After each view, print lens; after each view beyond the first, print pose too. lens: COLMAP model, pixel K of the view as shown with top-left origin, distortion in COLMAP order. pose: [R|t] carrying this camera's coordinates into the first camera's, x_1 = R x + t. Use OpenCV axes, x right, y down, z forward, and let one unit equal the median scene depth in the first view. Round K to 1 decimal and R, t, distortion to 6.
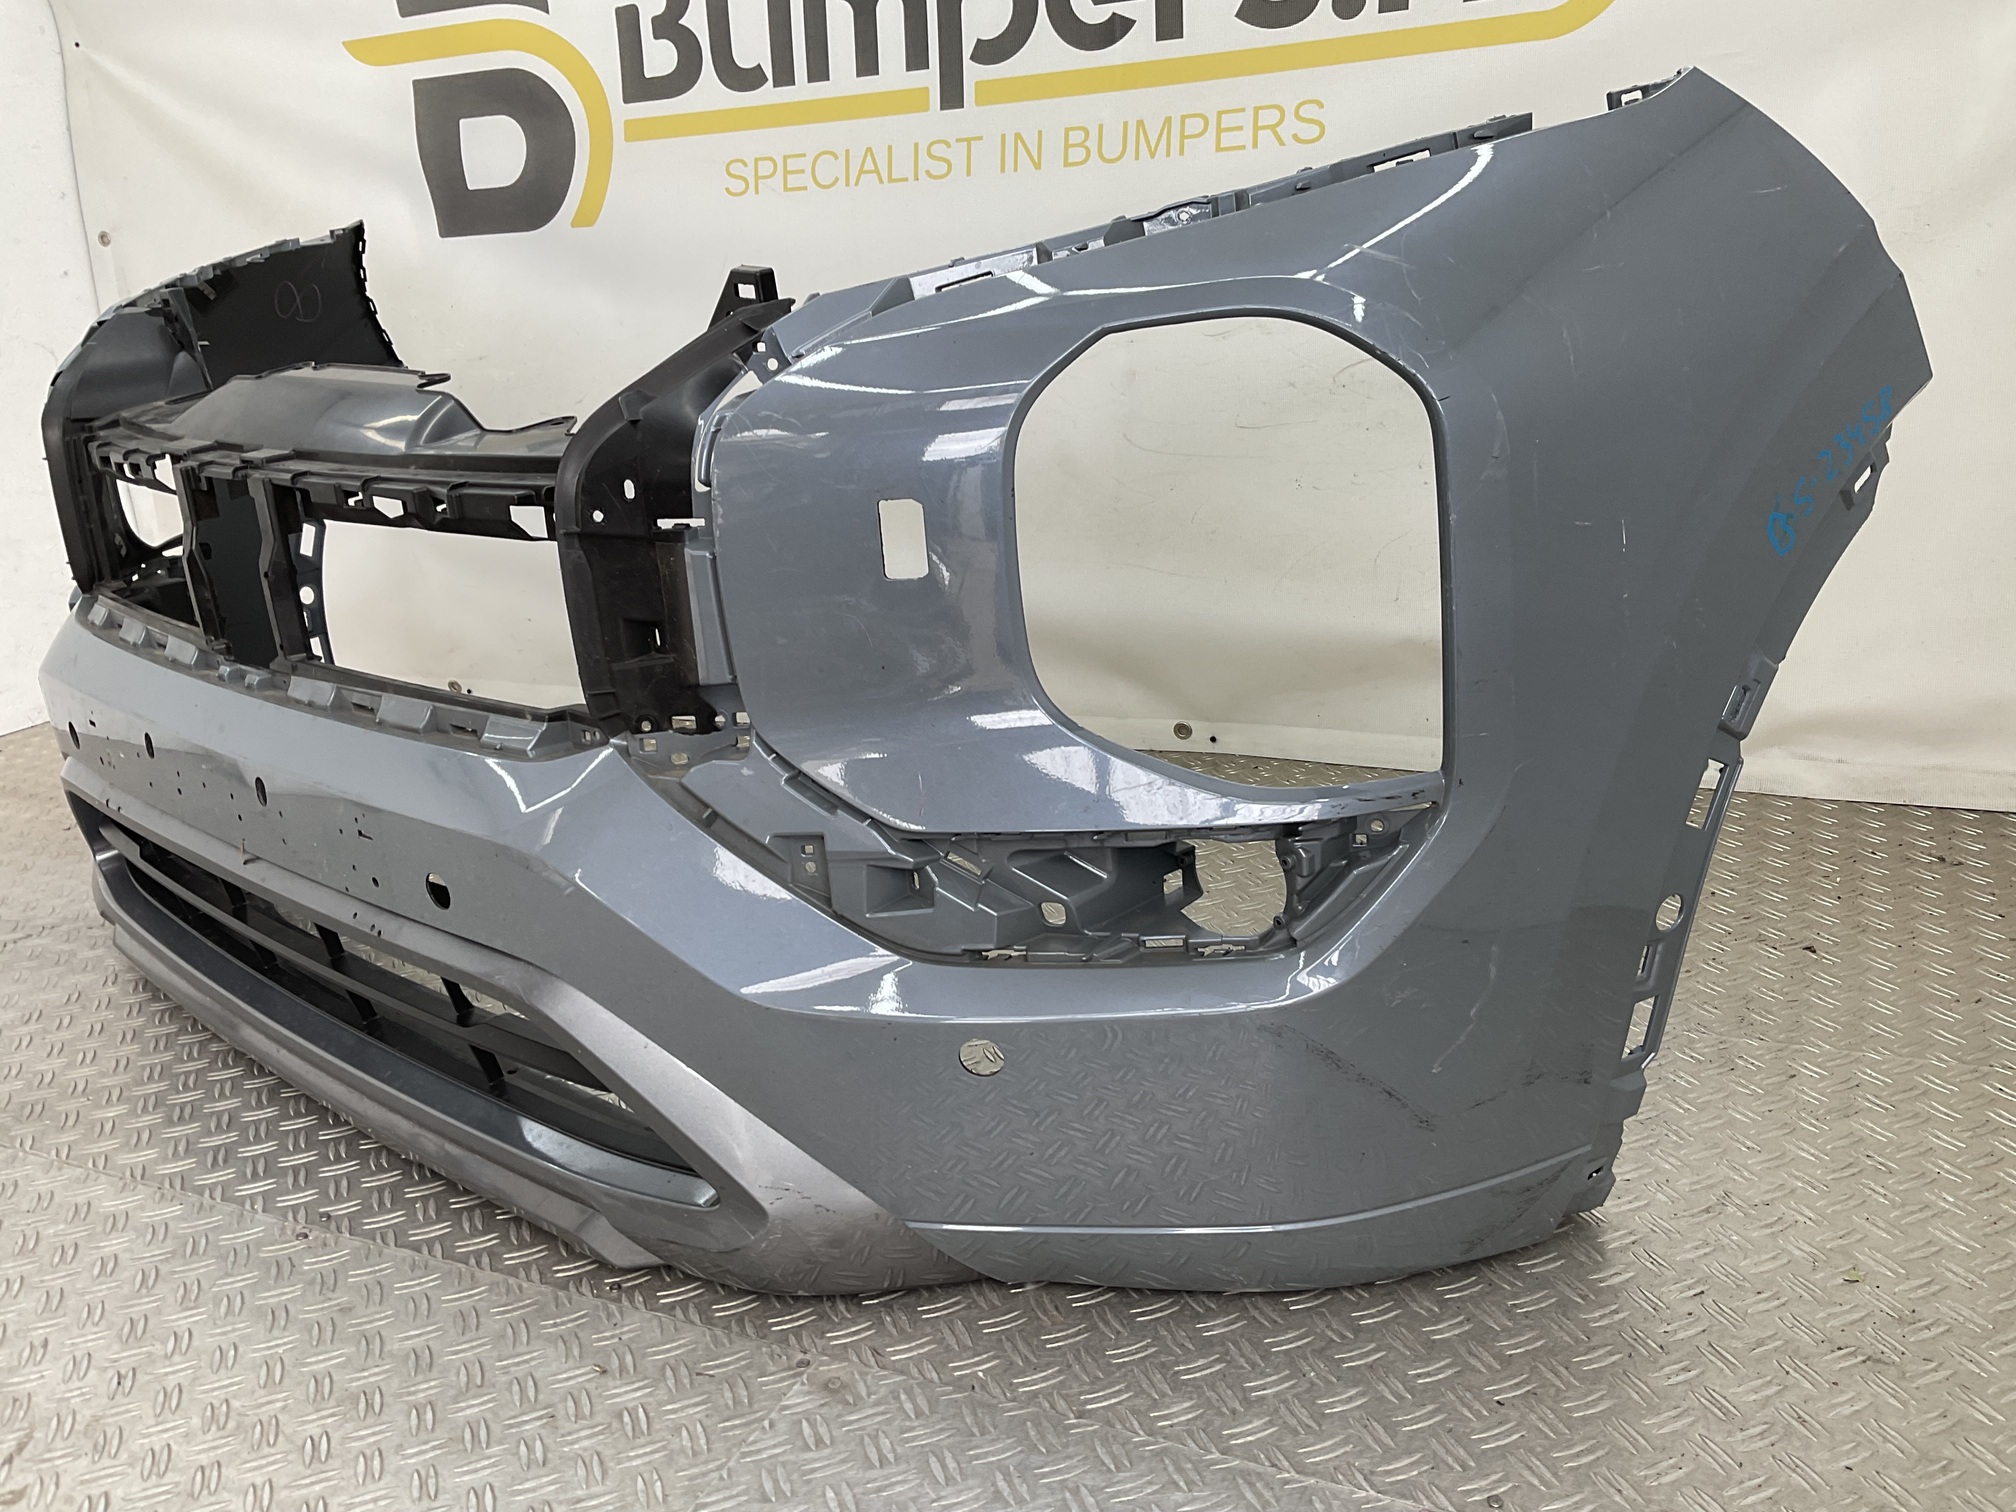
lens RADIAL K [[1664.3, 0, 1008.0], [0, 1664.3, 756.0], [0, 0, 1]] dist [0.060780, -0.120029]
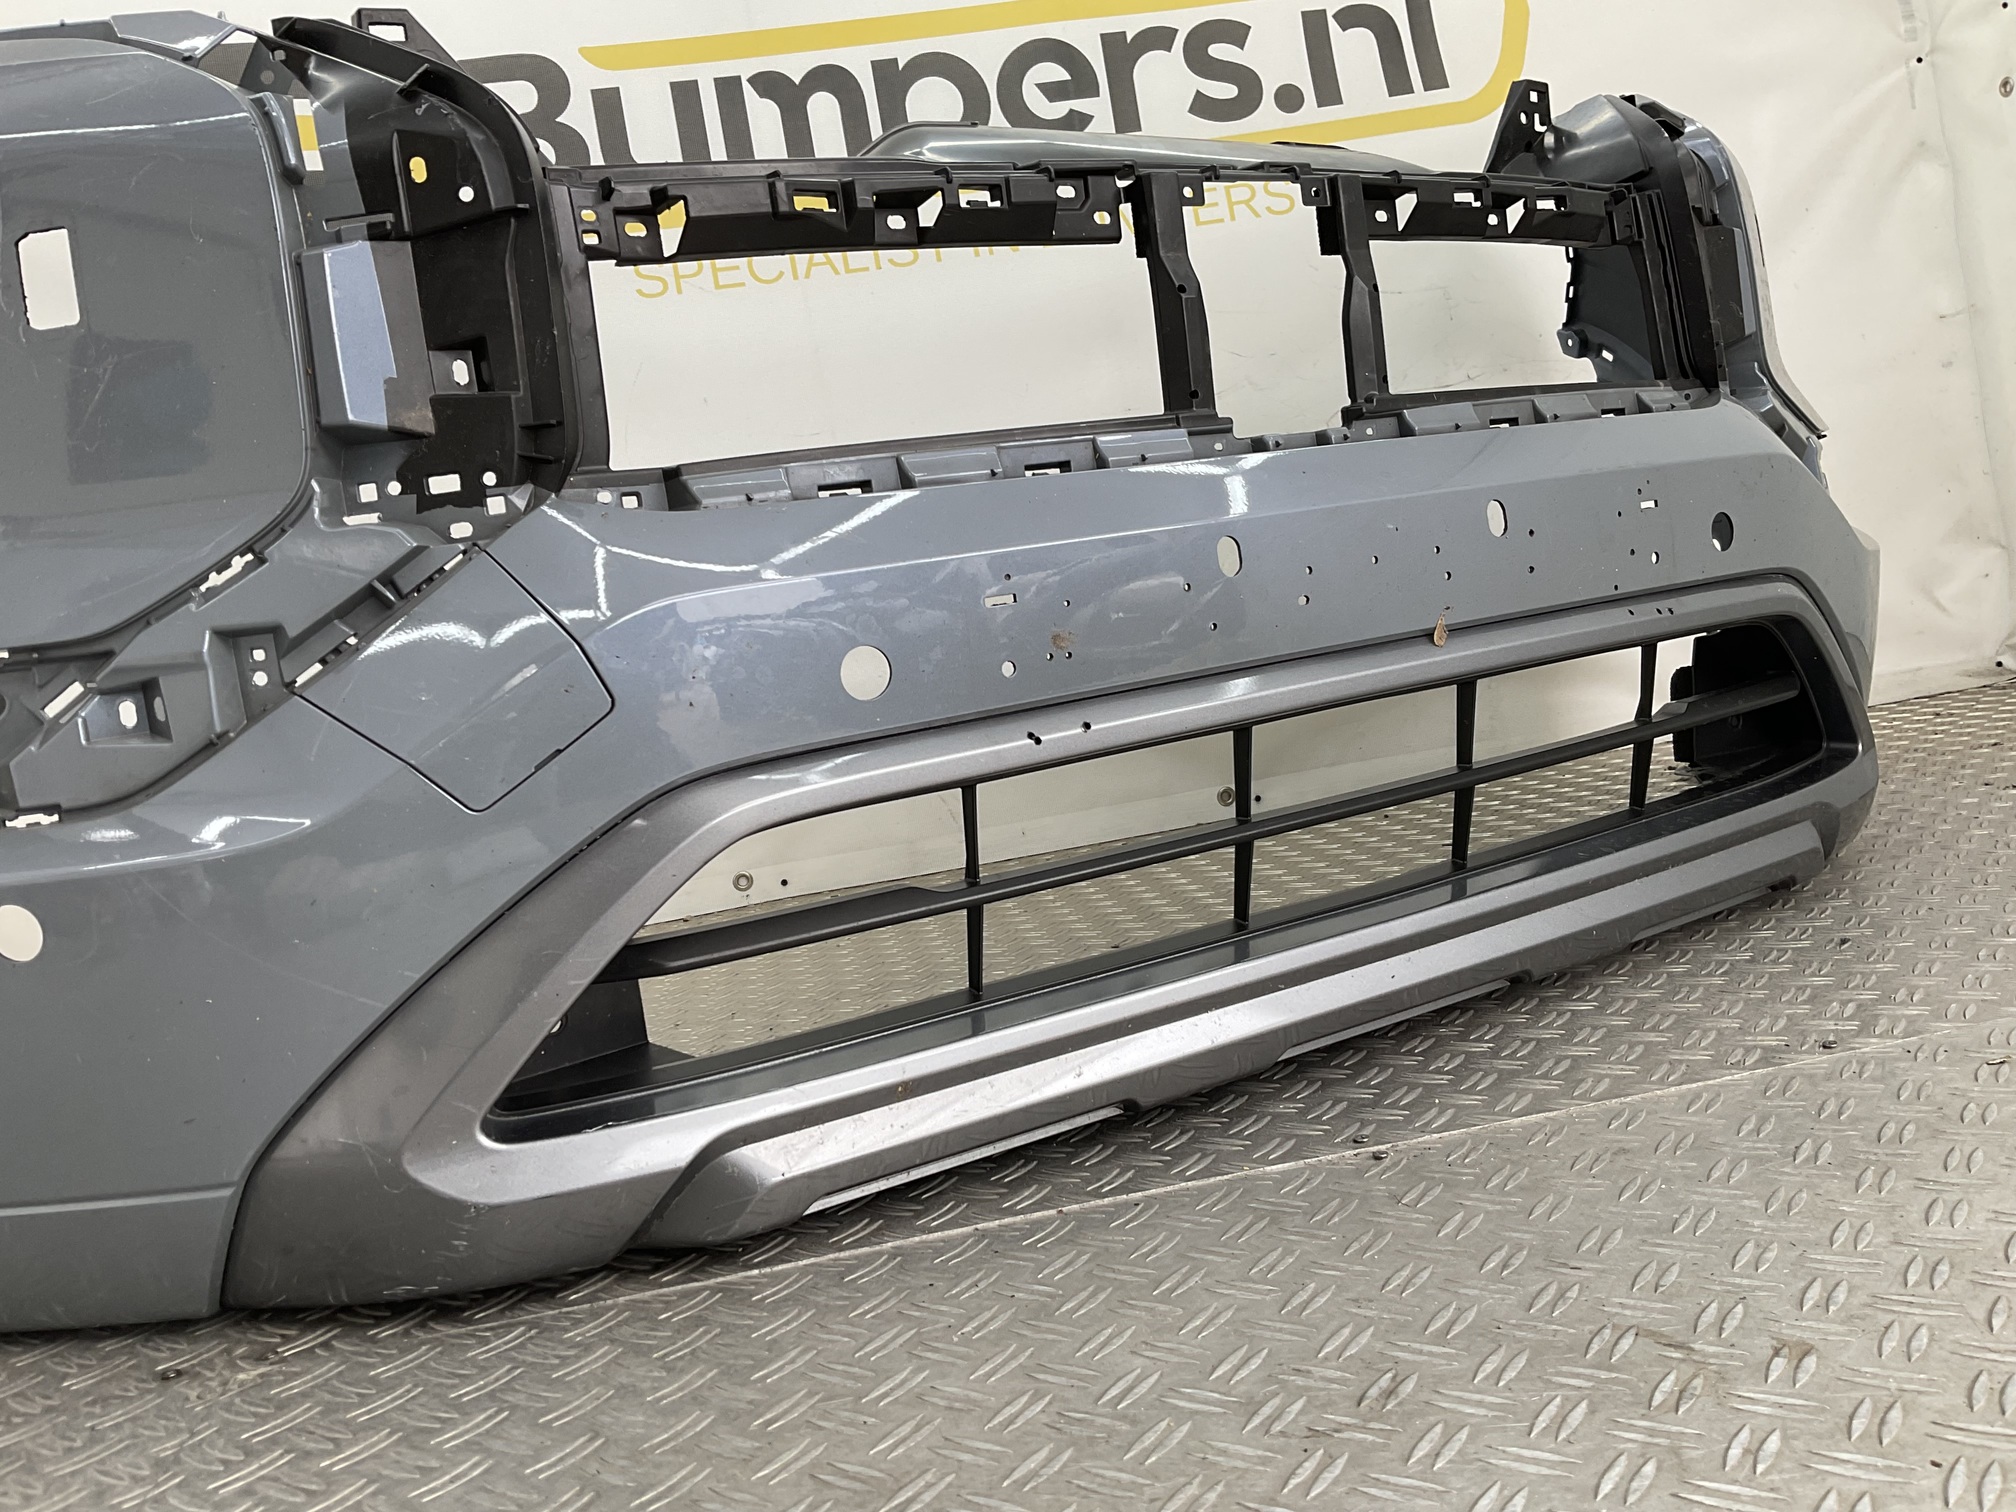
lens RADIAL K [[1650.1, 0, 1010.3], [0, 1650.1, 754.5], [0, 0, 1]] dist [0.113012, -0.233200]
pose [[0.833754, -0.102917, 0.542460, -0.554483], [0.257629, 0.941481, -0.217350, 0.148644], [-0.488347, 0.320970, 0.811478, 0.287801]]
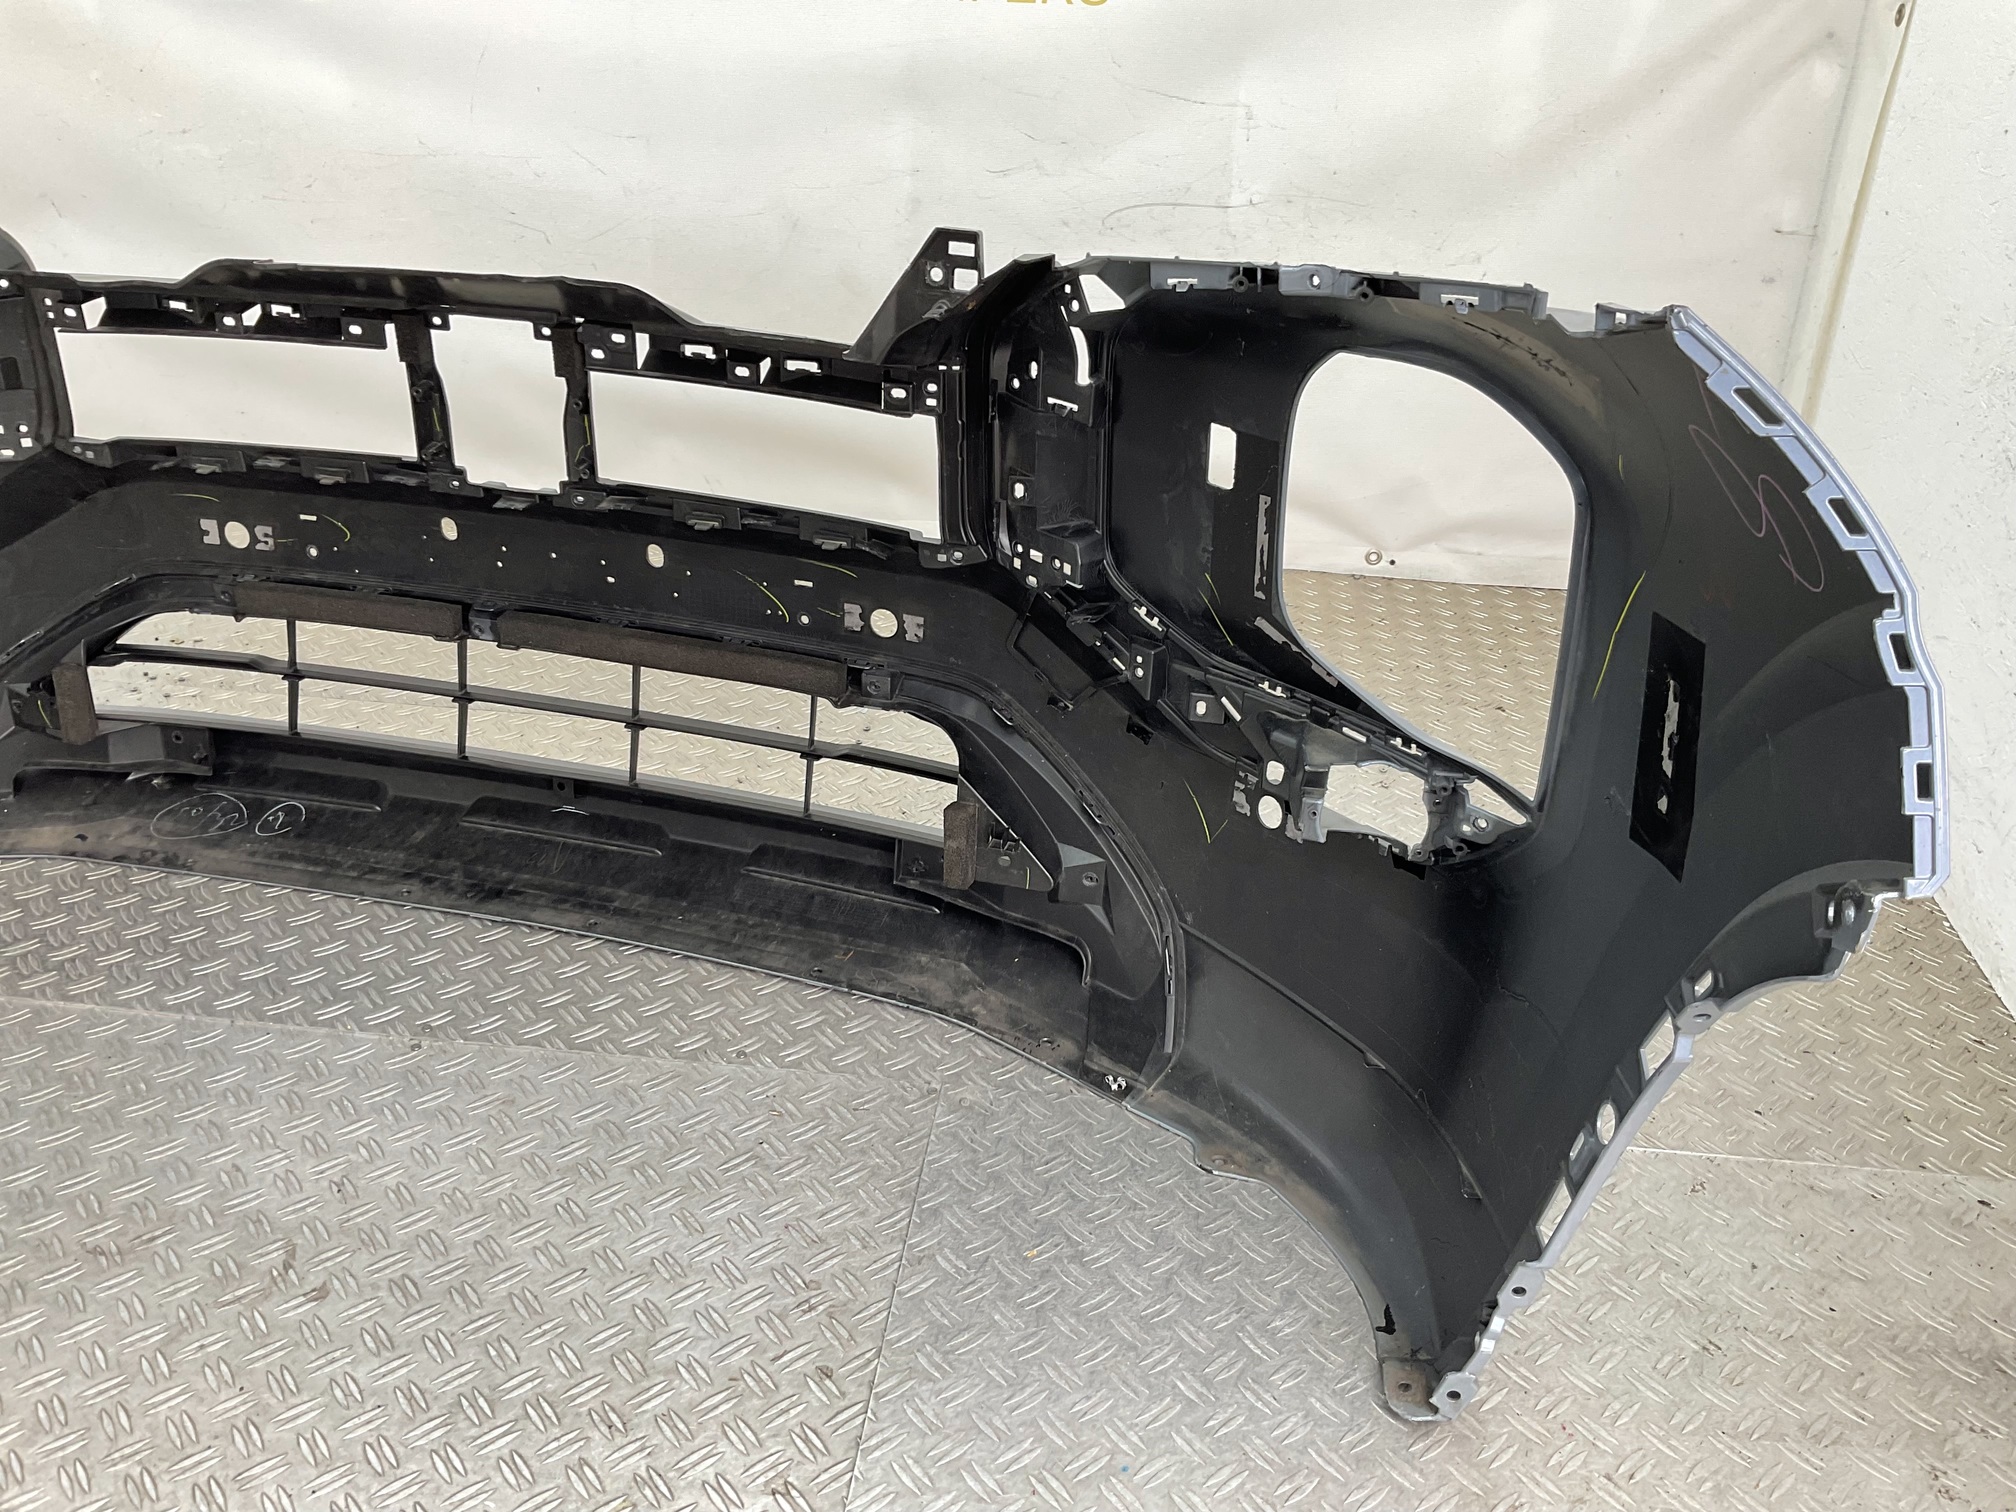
lens RADIAL K [[1641.3, 0, 1008.0], [0, 1641.3, 756.0], [0, 0, 1]] dist [0.078780, -0.141383]
pose [[0.943801, -0.063452, 0.324366, -0.243380], [0.008314, 0.985646, 0.168620, -0.054758], [-0.330410, -0.156447, 0.930781, -0.081378]]
